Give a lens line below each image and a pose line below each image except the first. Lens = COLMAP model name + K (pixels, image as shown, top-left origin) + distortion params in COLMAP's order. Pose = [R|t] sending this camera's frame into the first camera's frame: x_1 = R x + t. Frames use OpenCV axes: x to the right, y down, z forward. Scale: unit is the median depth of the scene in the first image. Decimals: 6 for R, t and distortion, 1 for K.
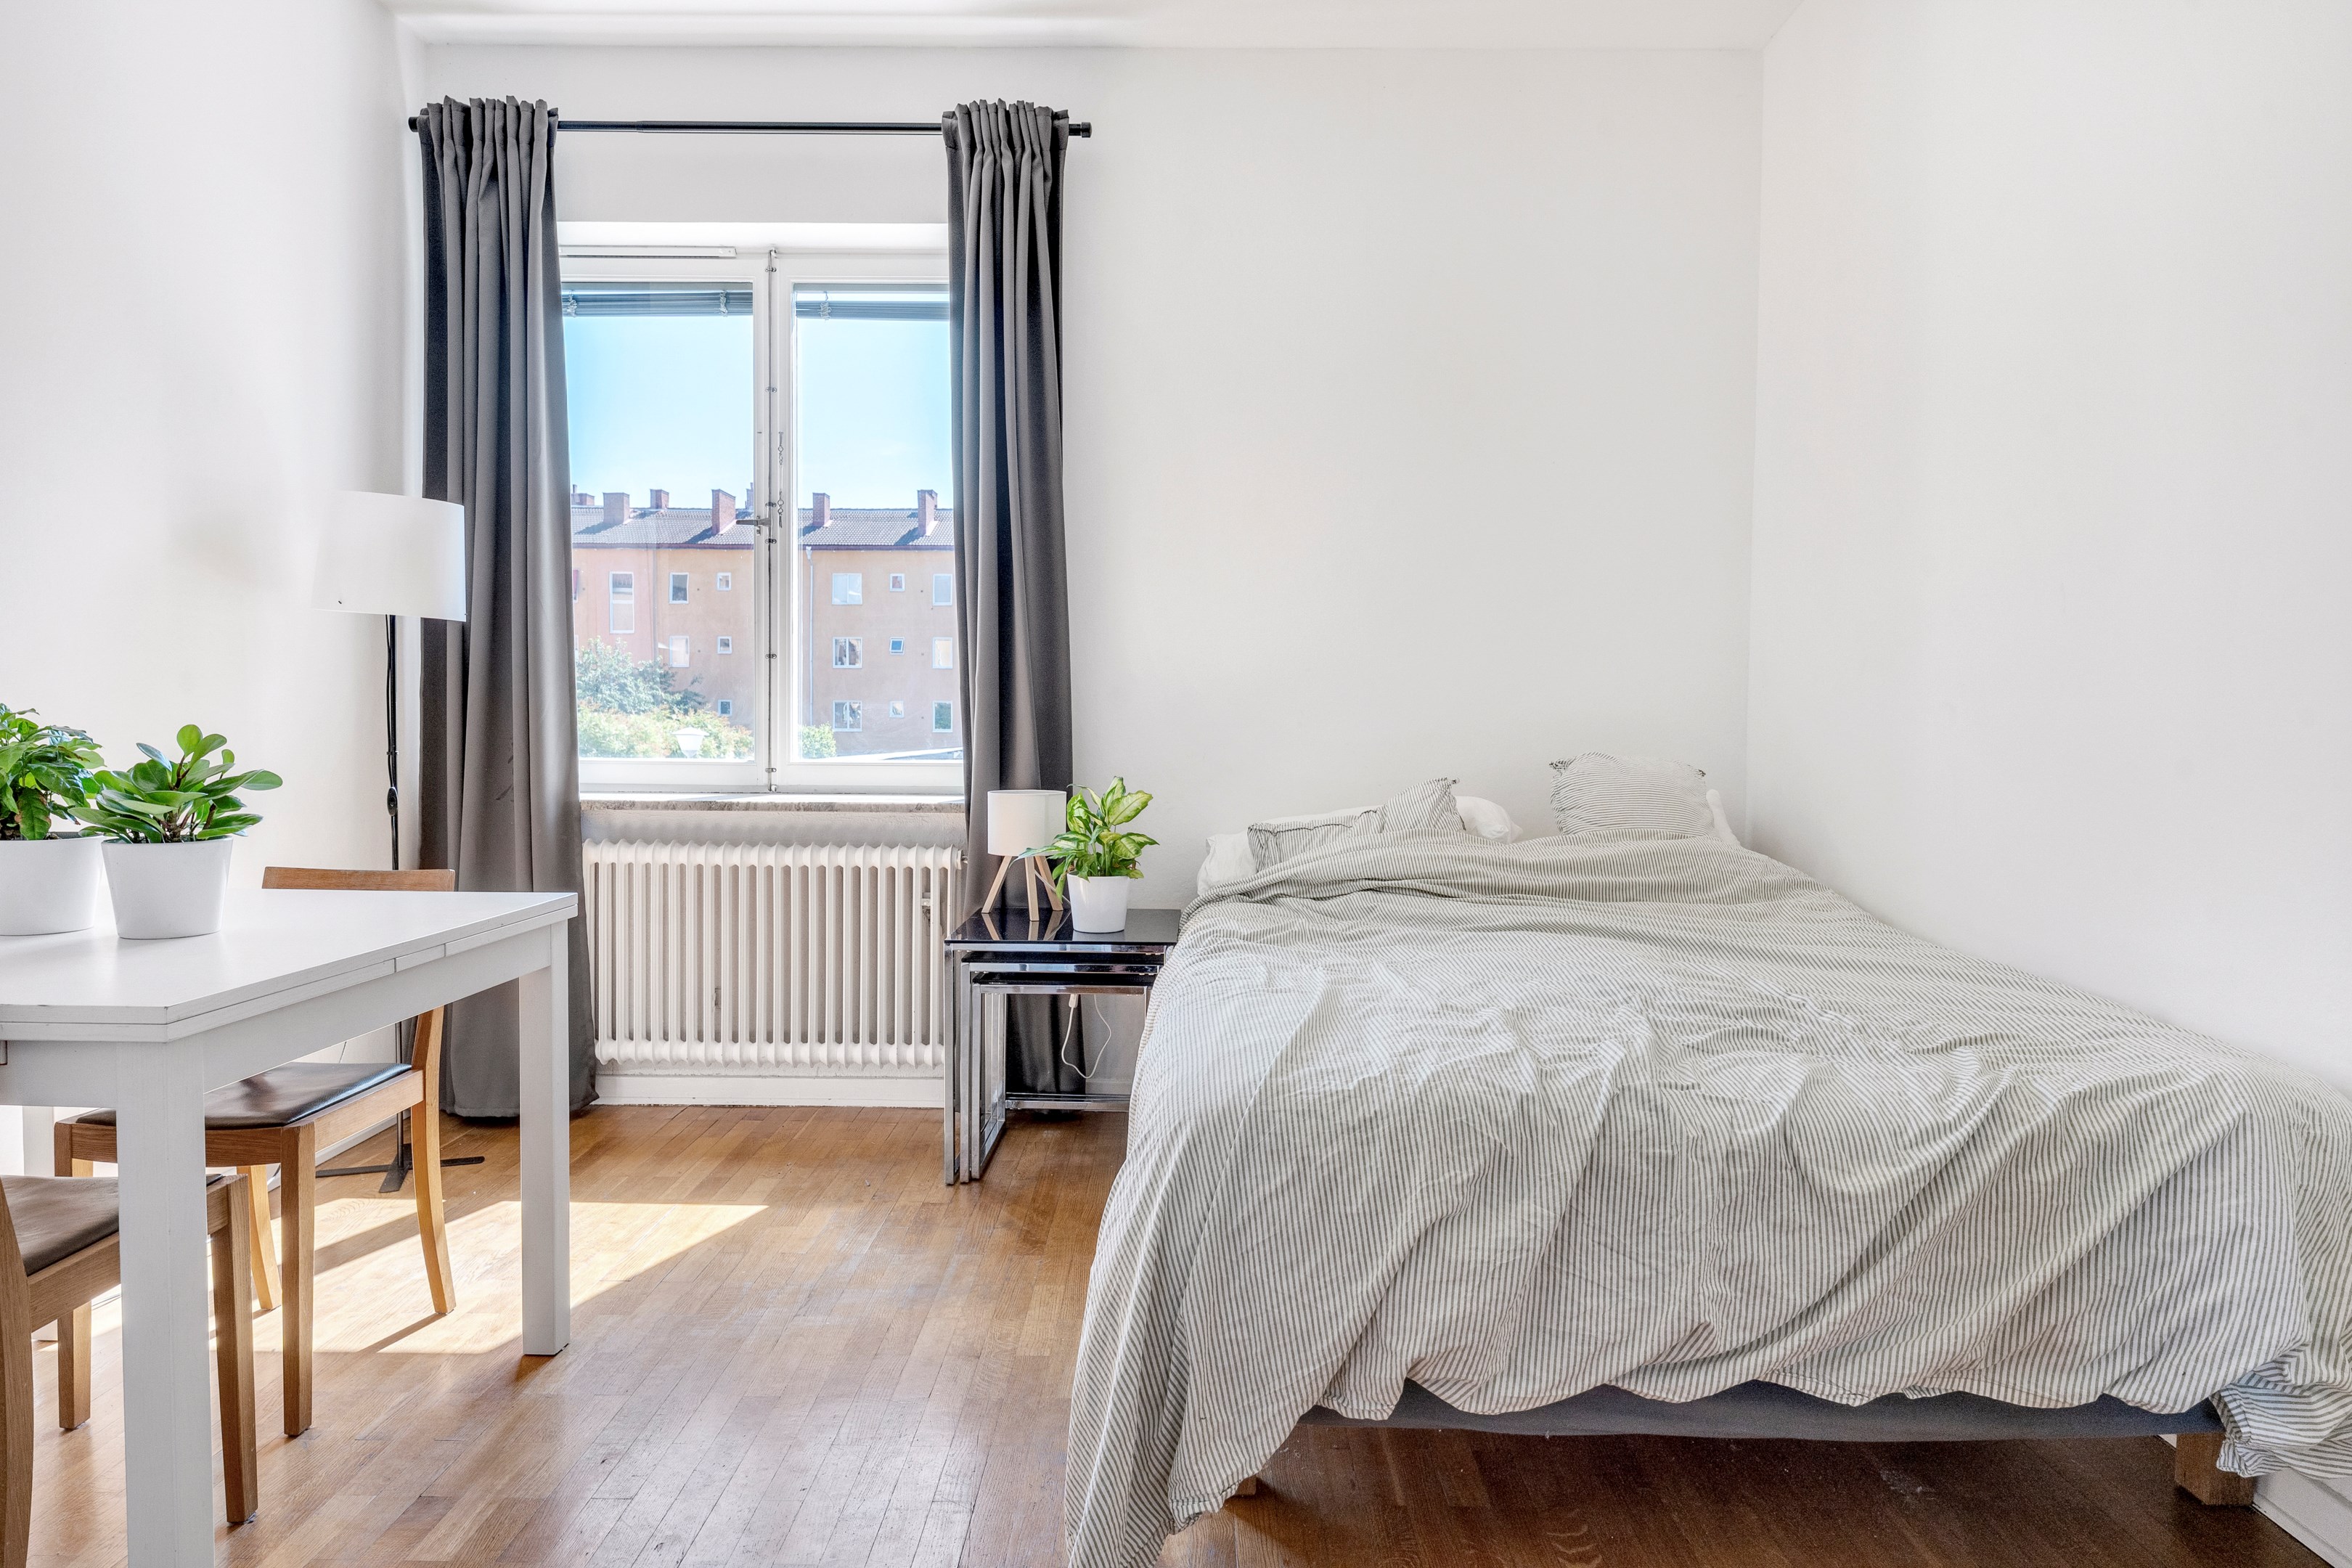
lens RADIAL K [[1442.0, 0, 1176.0], [0, 1442.0, 784.0], [0, 0, 1]] dist [0.004904, 0.001602]
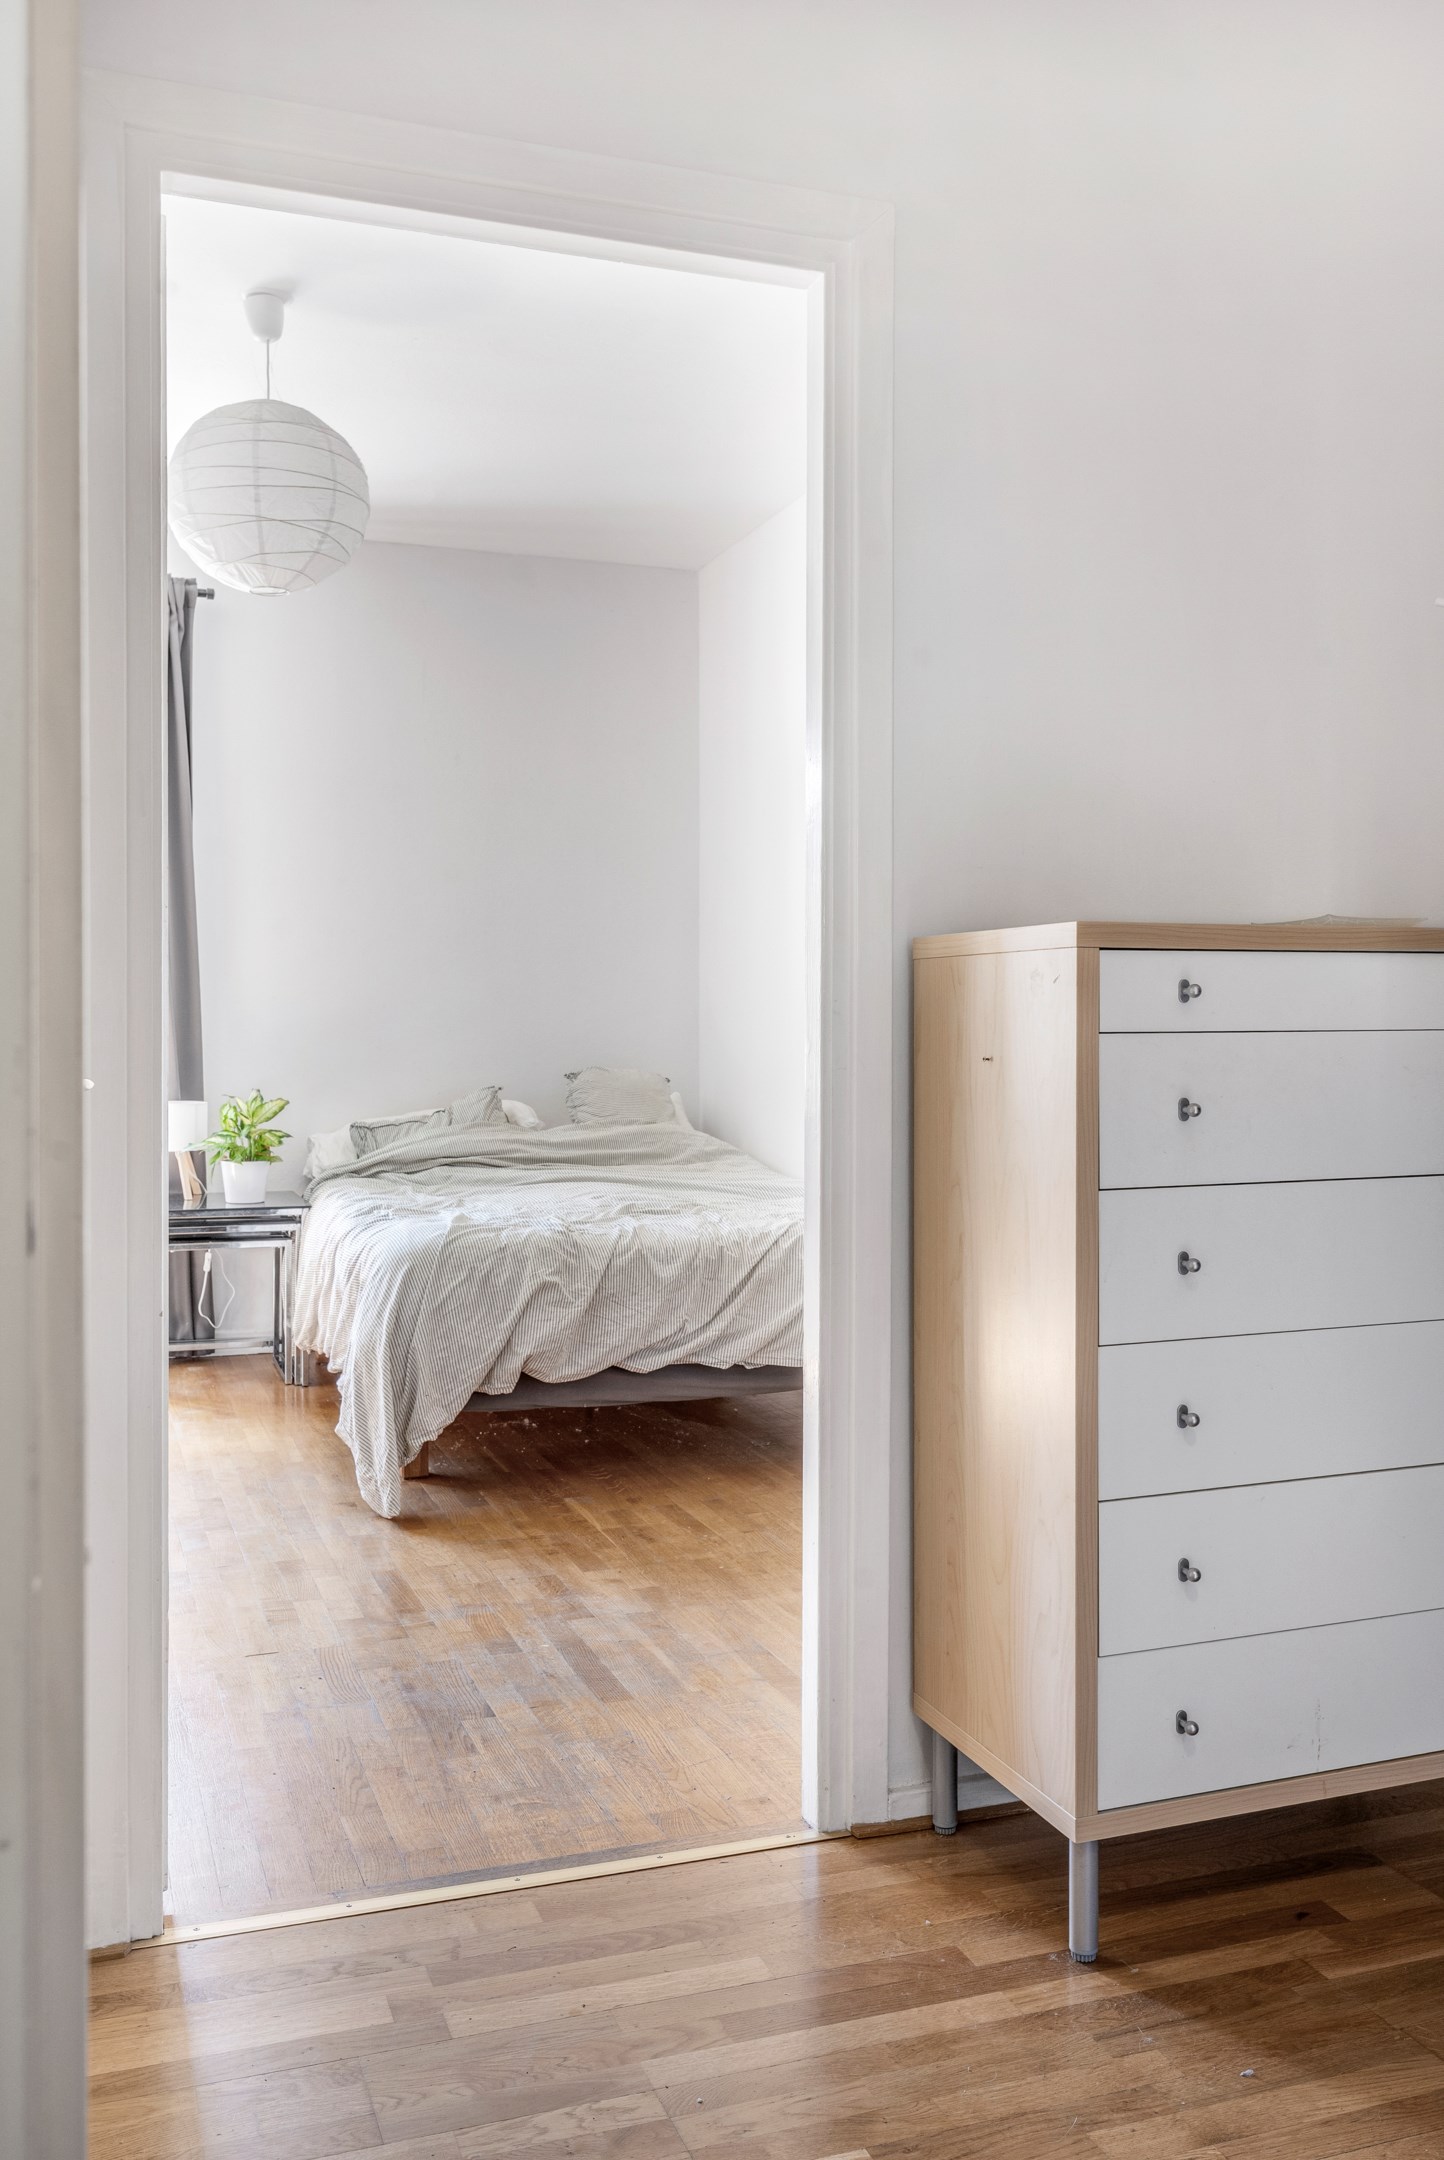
lens RADIAL K [[1818.9, 0, 722.0], [0, 1818.9, 1080.0], [0, 0, 1]] dist [0.001024, -0.000332]
pose [[0.934090, -0.014923, 0.356726, -0.243310], [0.020725, 0.999708, -0.012446, 0.017147], [-0.356436, 0.019019, 0.934126, -0.752041]]
